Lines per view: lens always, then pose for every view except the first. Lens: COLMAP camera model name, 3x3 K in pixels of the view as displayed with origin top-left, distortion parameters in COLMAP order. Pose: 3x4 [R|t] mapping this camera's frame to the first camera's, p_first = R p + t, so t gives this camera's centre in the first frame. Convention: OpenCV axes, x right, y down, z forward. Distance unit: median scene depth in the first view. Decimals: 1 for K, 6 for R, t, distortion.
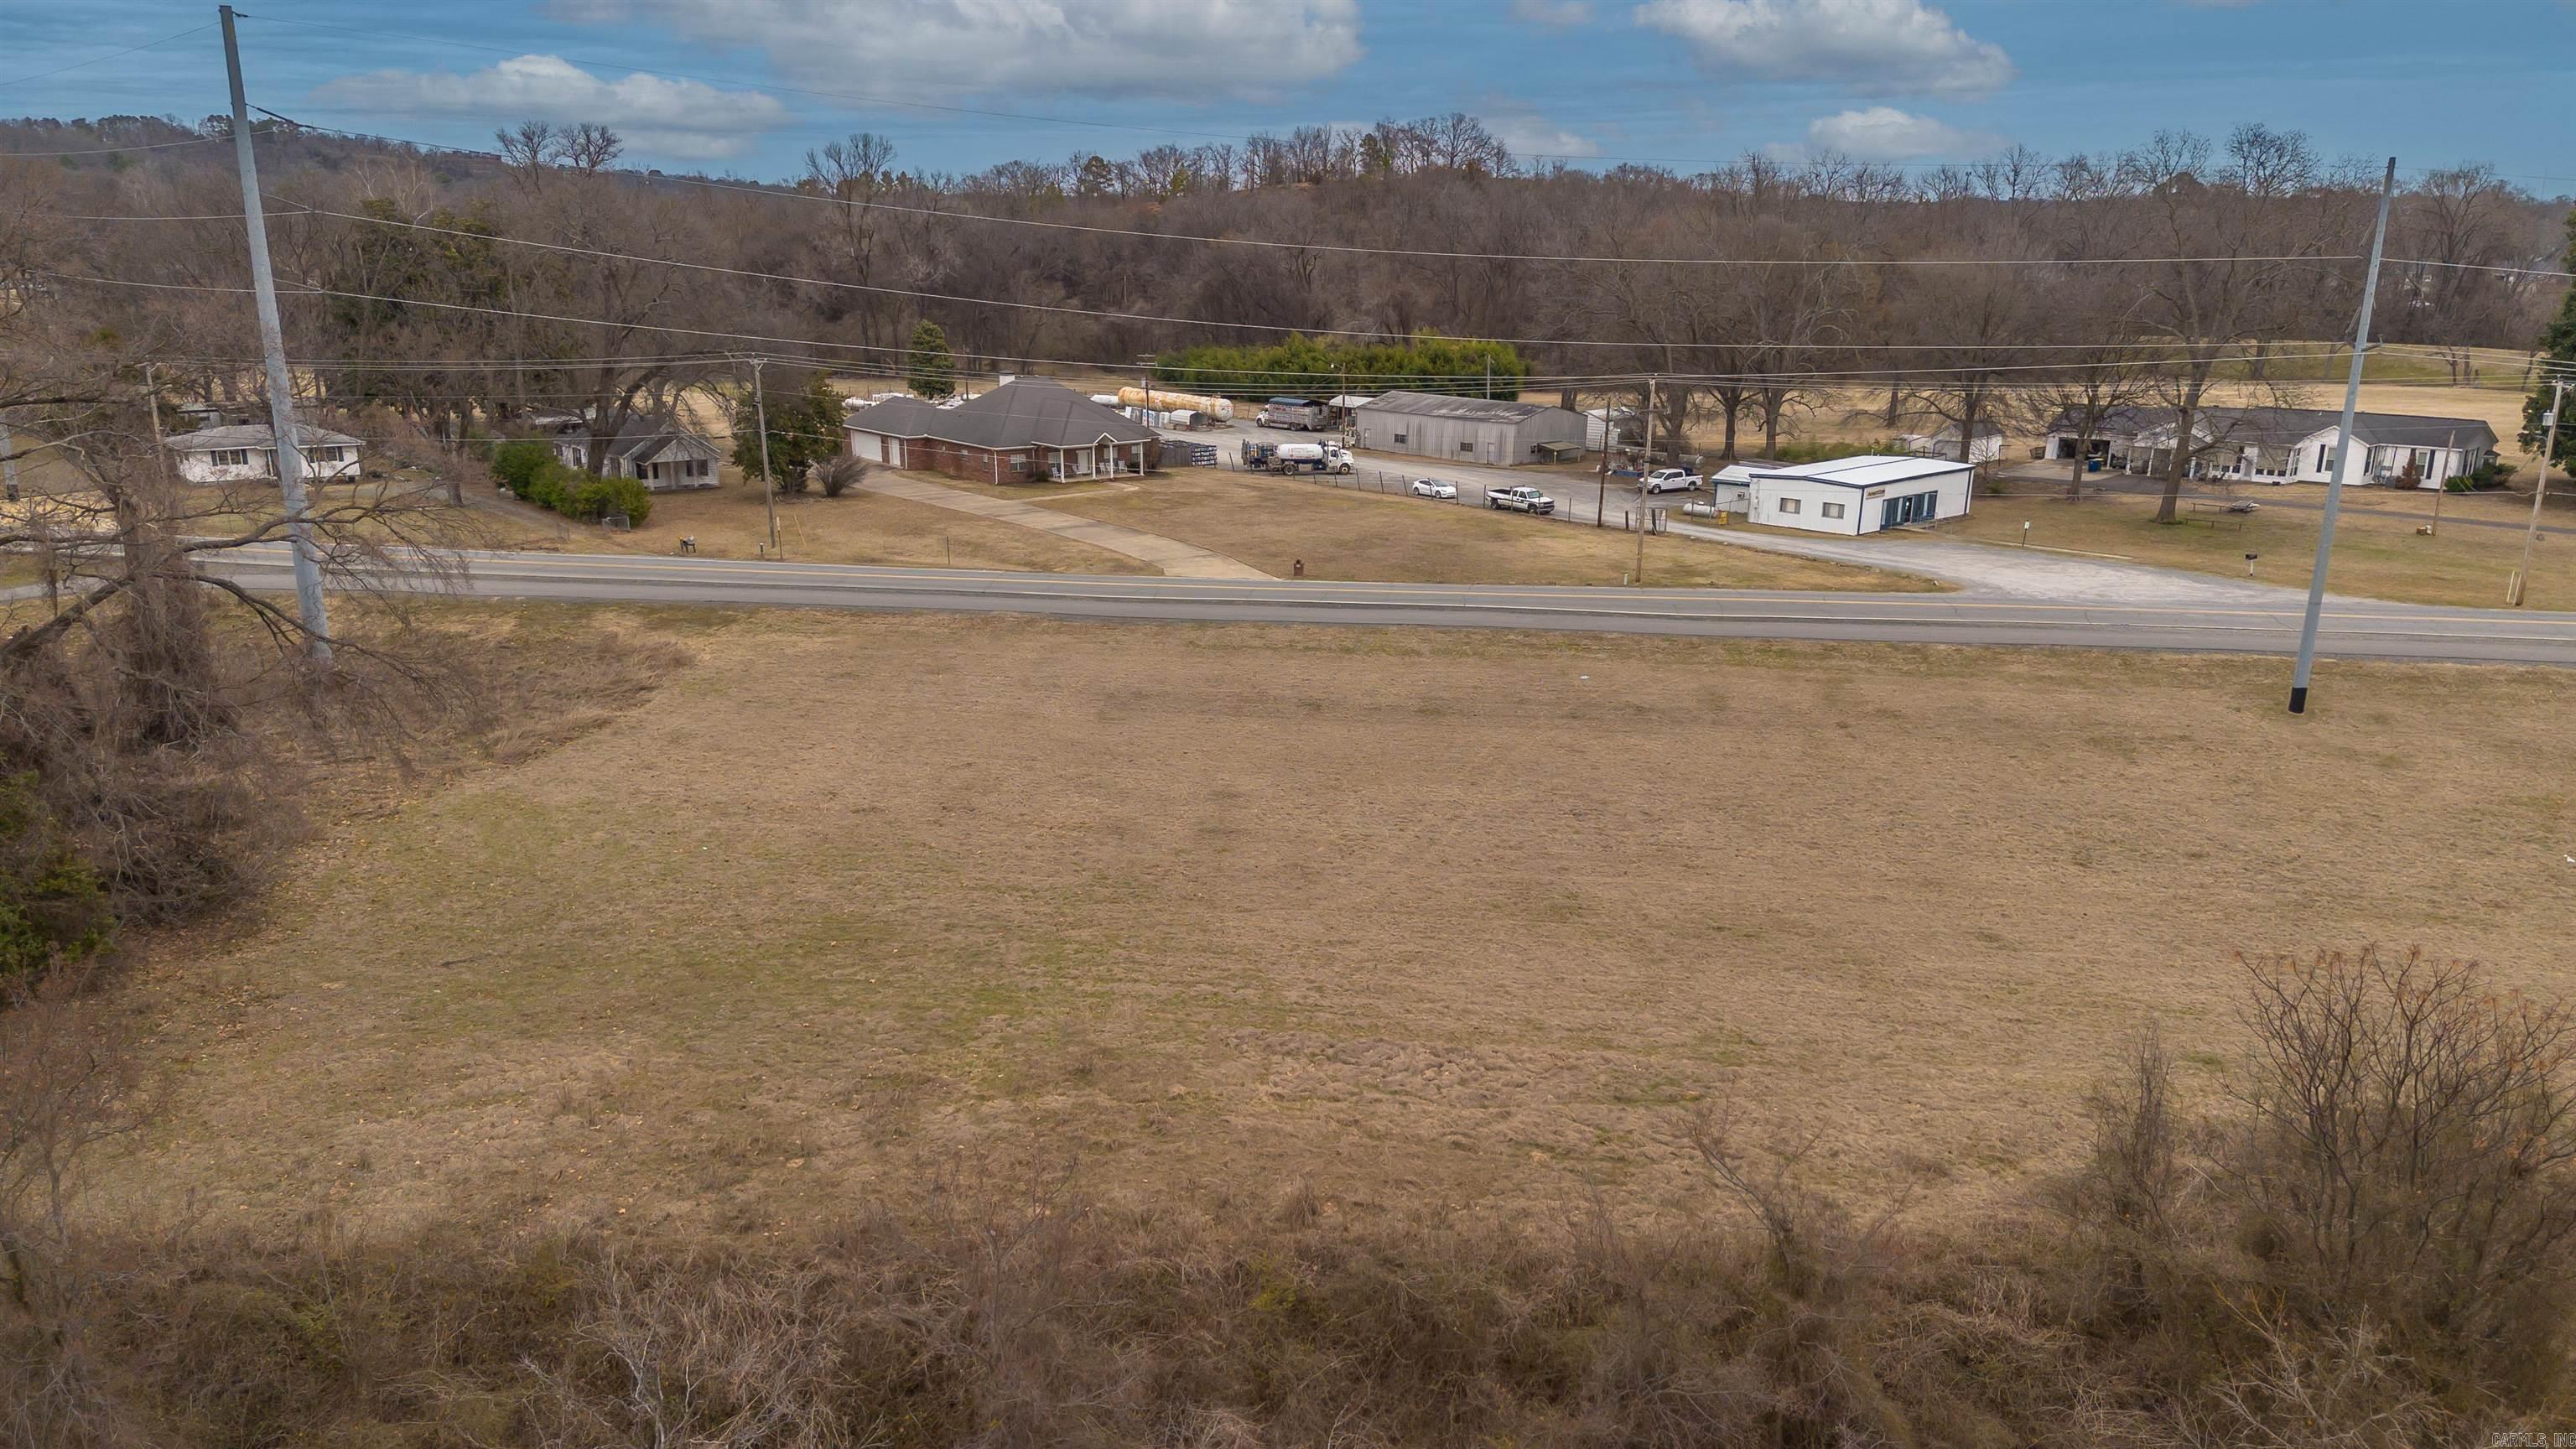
lens RADIAL K [[1783.3, 0, 1288.0], [0, 1783.3, 724.5], [0, 0, 1]] dist [0.324012, -0.344586]
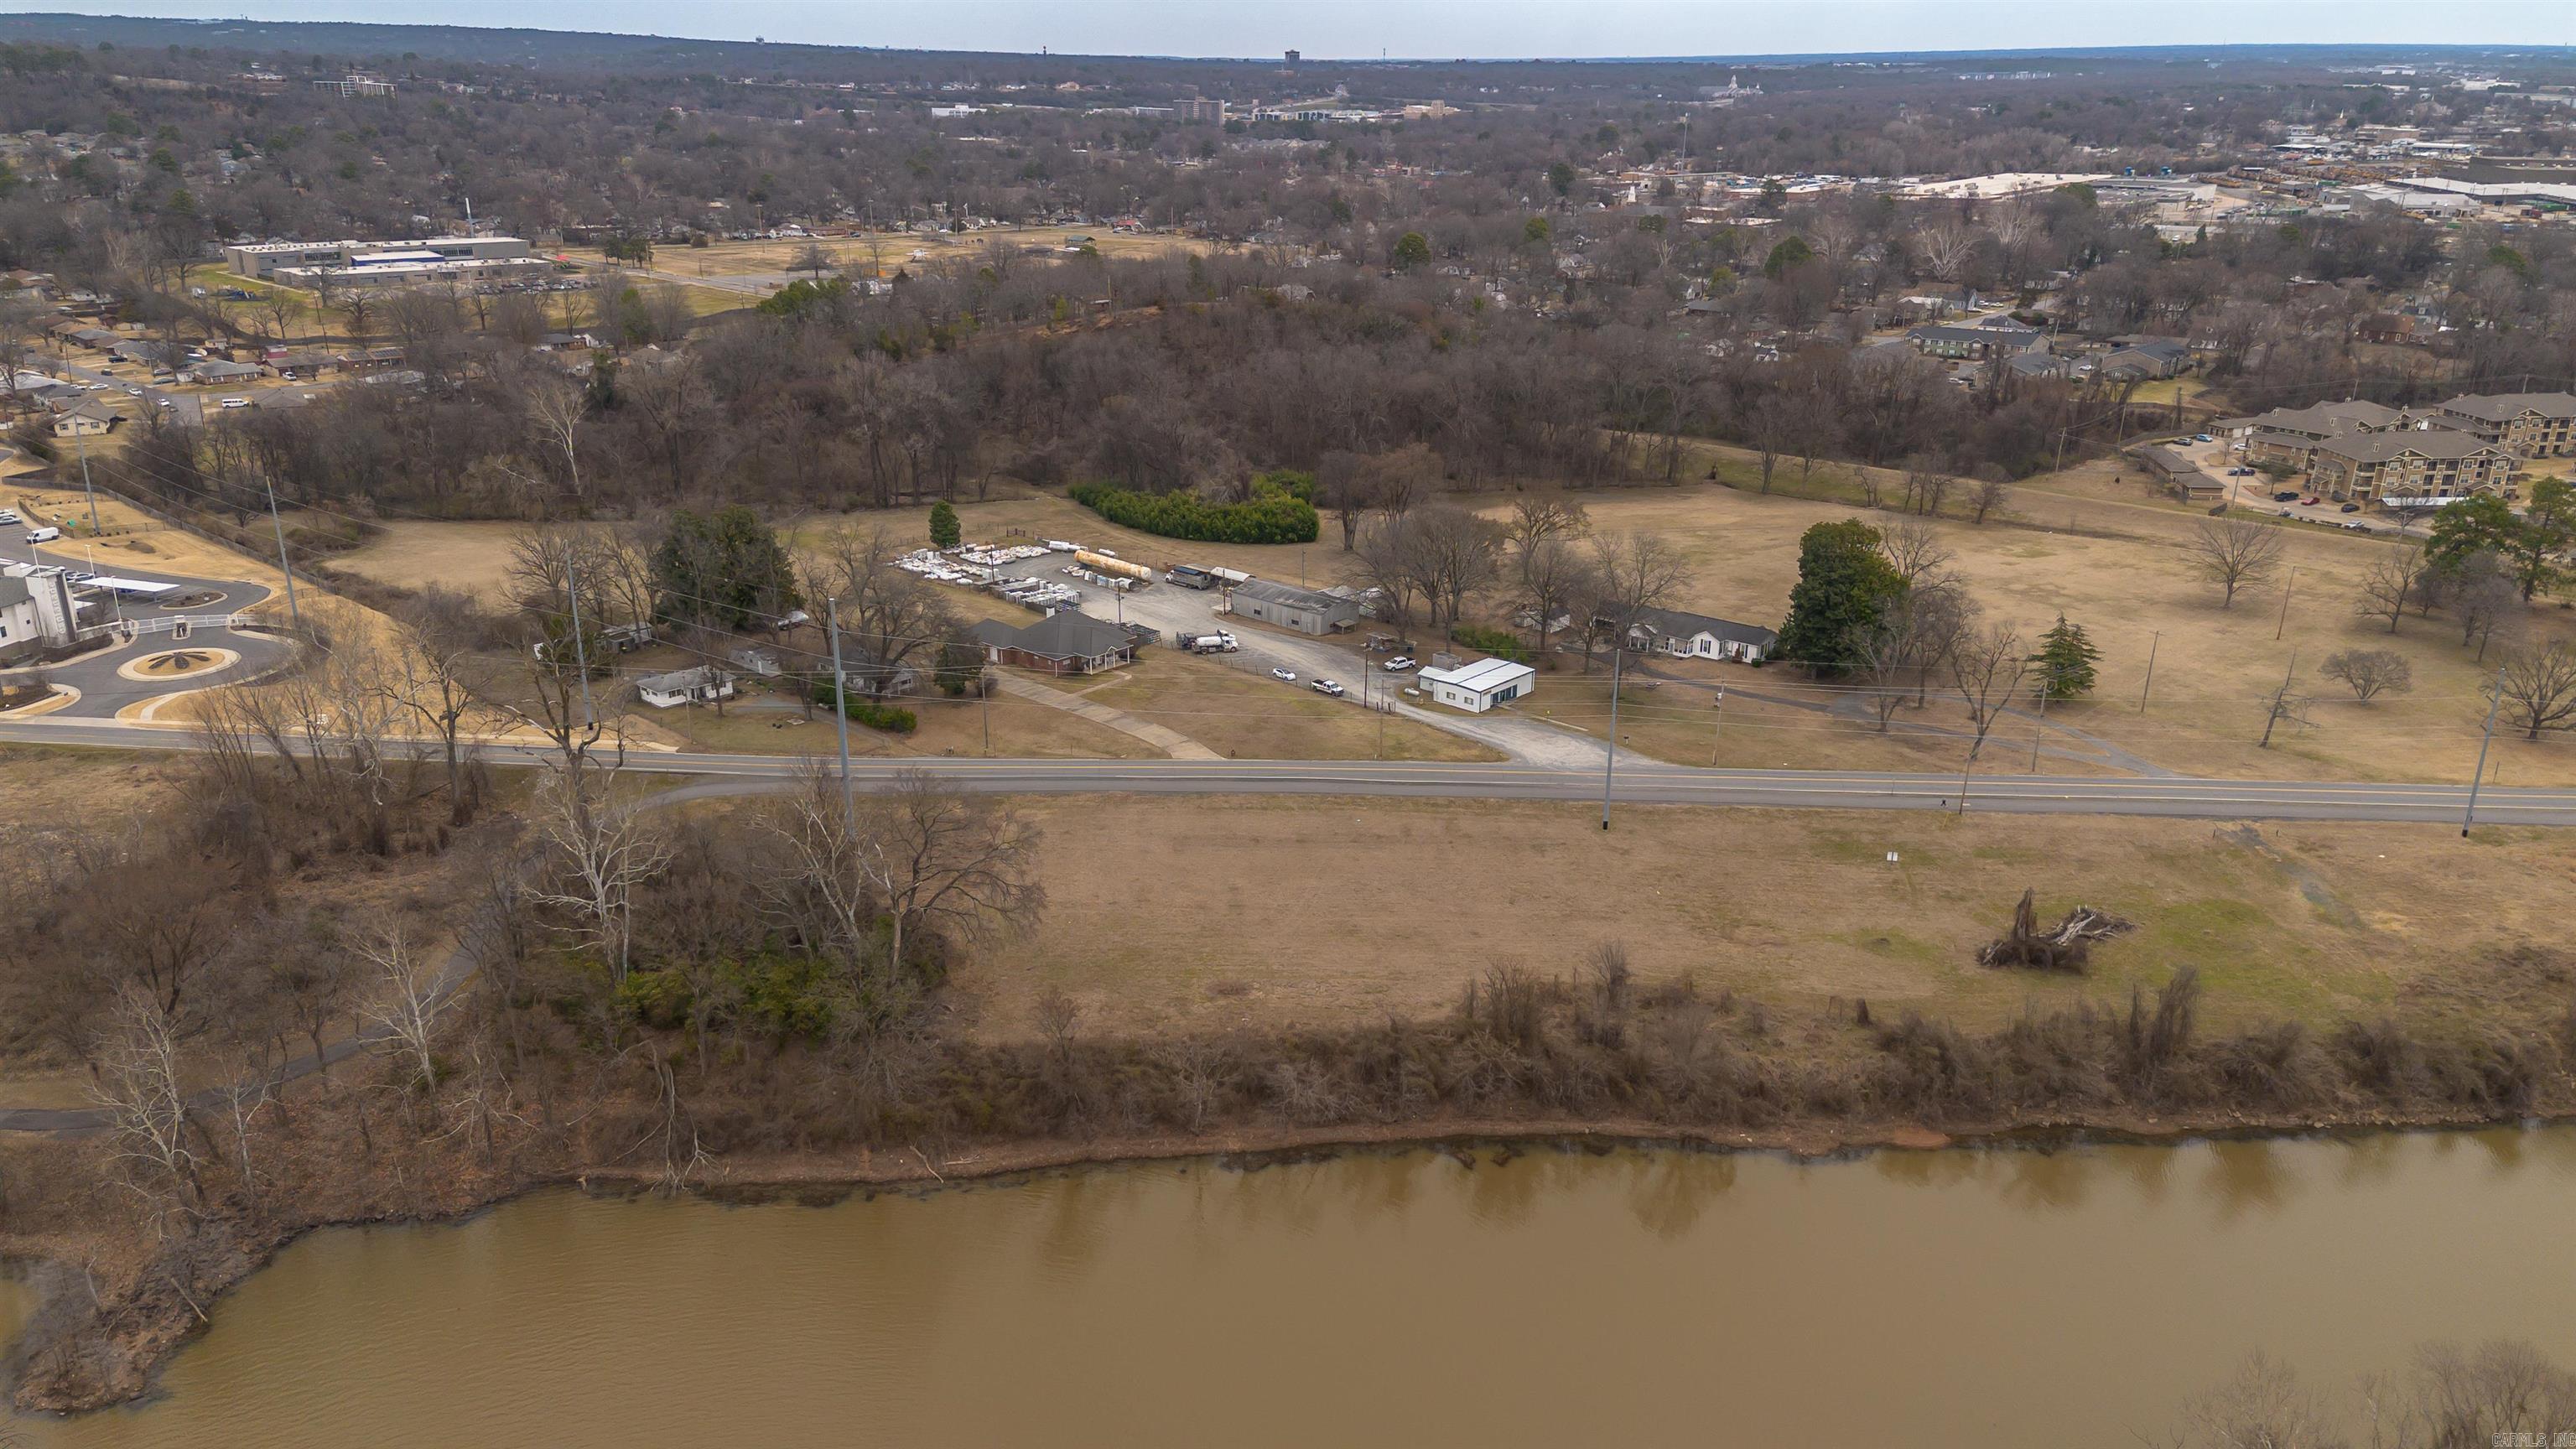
lens RADIAL K [[1783.3, 0, 1288.0], [0, 1783.3, 724.5], [0, 0, 1]] dist [0.324012, -0.344586]
pose [[0.993032, -0.039070, 0.111181, -0.196790], [0.029932, 0.996124, 0.082709, -0.349109], [-0.113982, -0.078805, 0.990352, -1.386823]]
